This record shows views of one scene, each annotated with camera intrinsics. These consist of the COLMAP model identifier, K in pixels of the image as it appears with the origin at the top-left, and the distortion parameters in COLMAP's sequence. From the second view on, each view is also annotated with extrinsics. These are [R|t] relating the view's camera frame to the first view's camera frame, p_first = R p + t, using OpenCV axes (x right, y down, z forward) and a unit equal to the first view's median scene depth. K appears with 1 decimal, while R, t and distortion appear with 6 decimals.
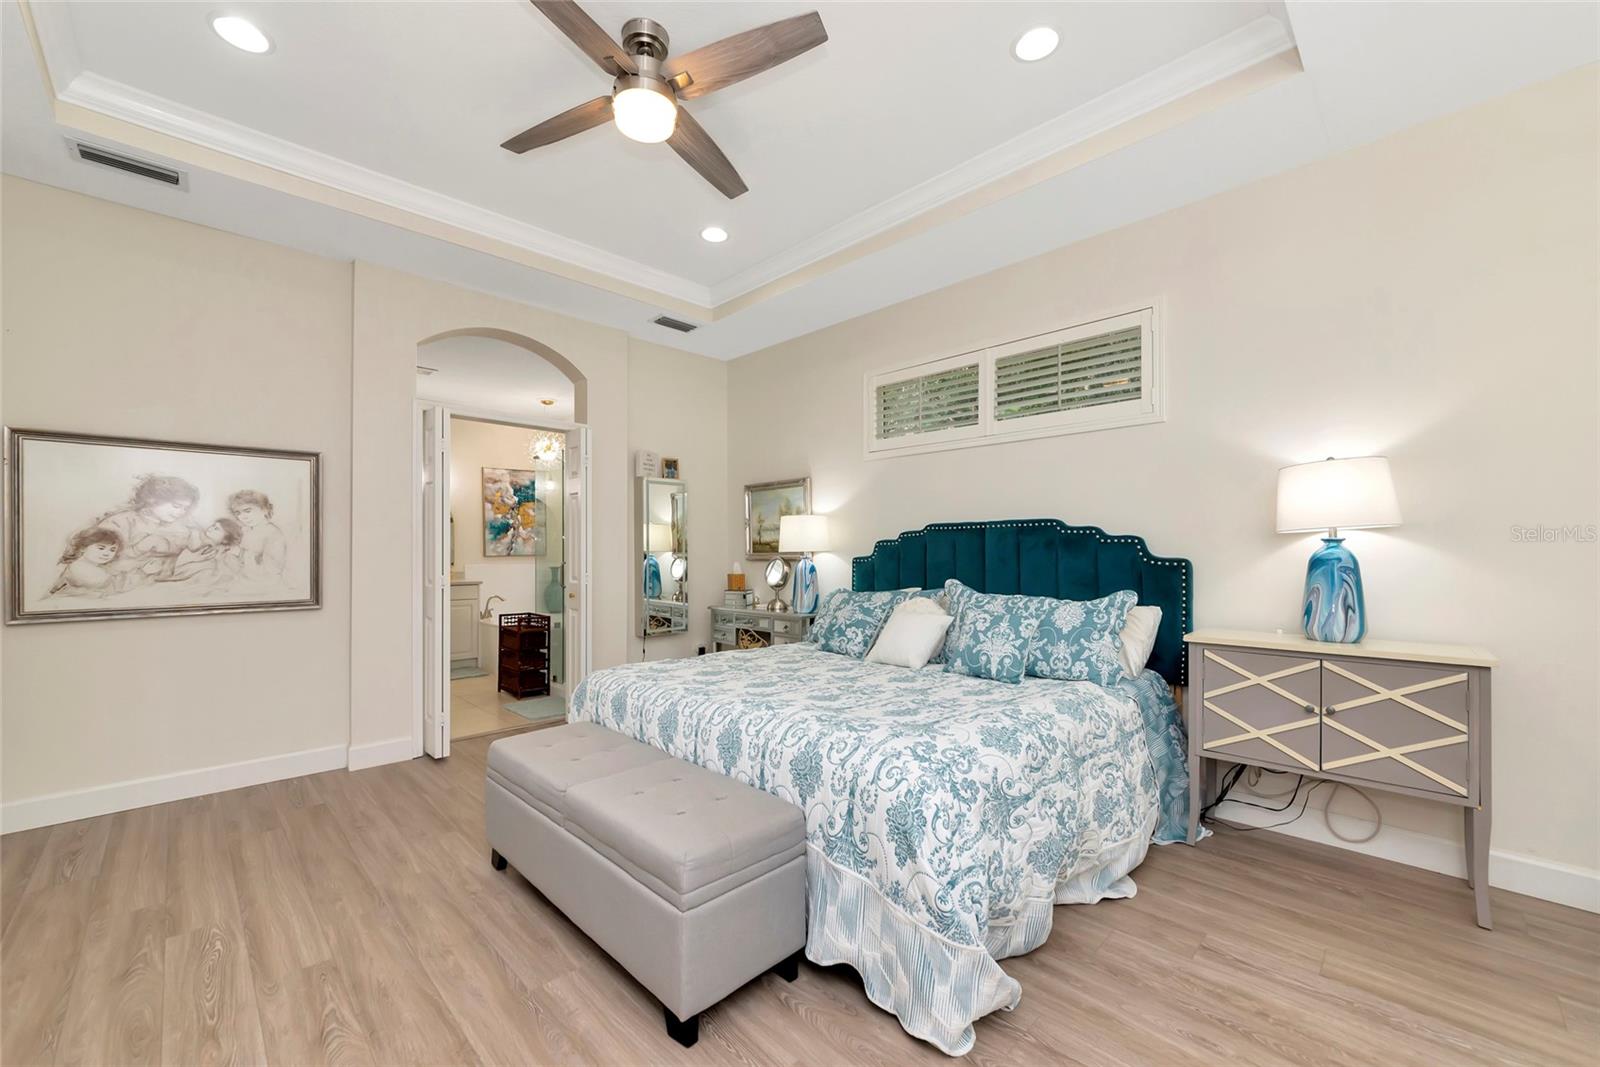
lens RADIAL K [[626.9, 0, 794.5], [0, 626.9, 560.4], [0, 0, 1]] dist [-0.002429, -0.000053]
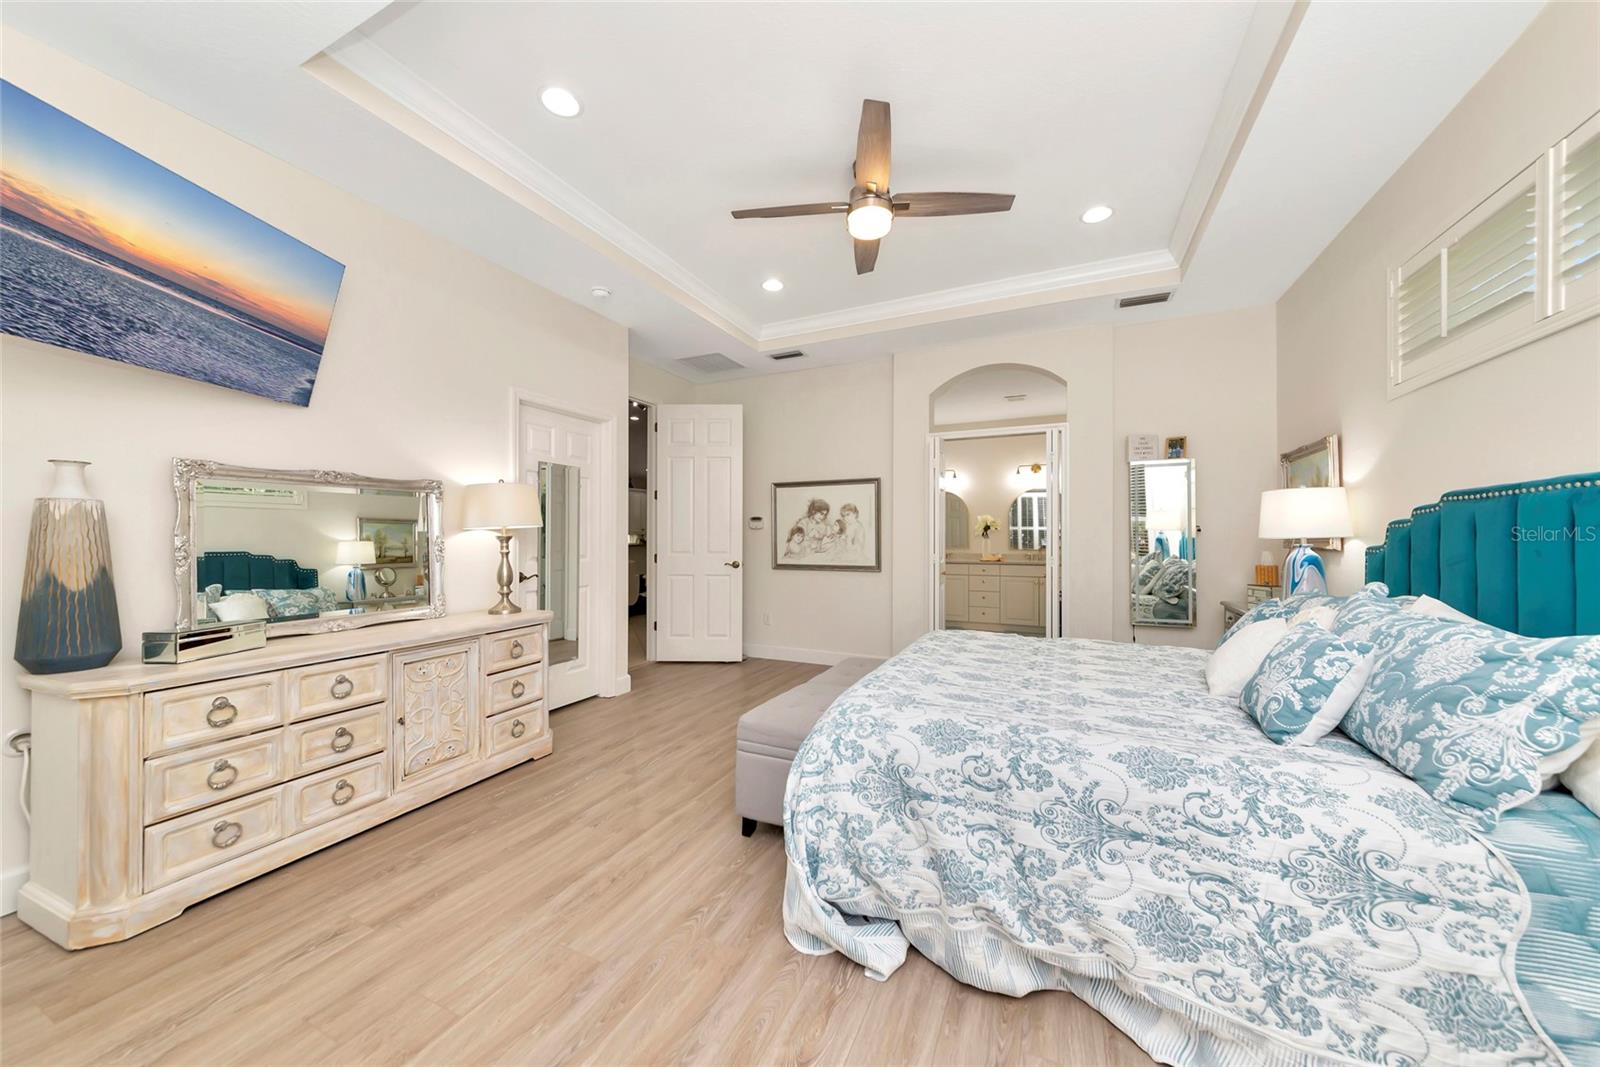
lens RADIAL K [[569.8, 0, 801.0], [0, 569.8, 547.3], [0, 0, 1]] dist [-0.000414, 0.000342]
pose [[0.357664, 0.016824, -0.933699, 0.667357], [-0.014566, 0.999817, 0.012436, -0.004170], [0.933737, 0.009152, 0.357844, 0.308100]]
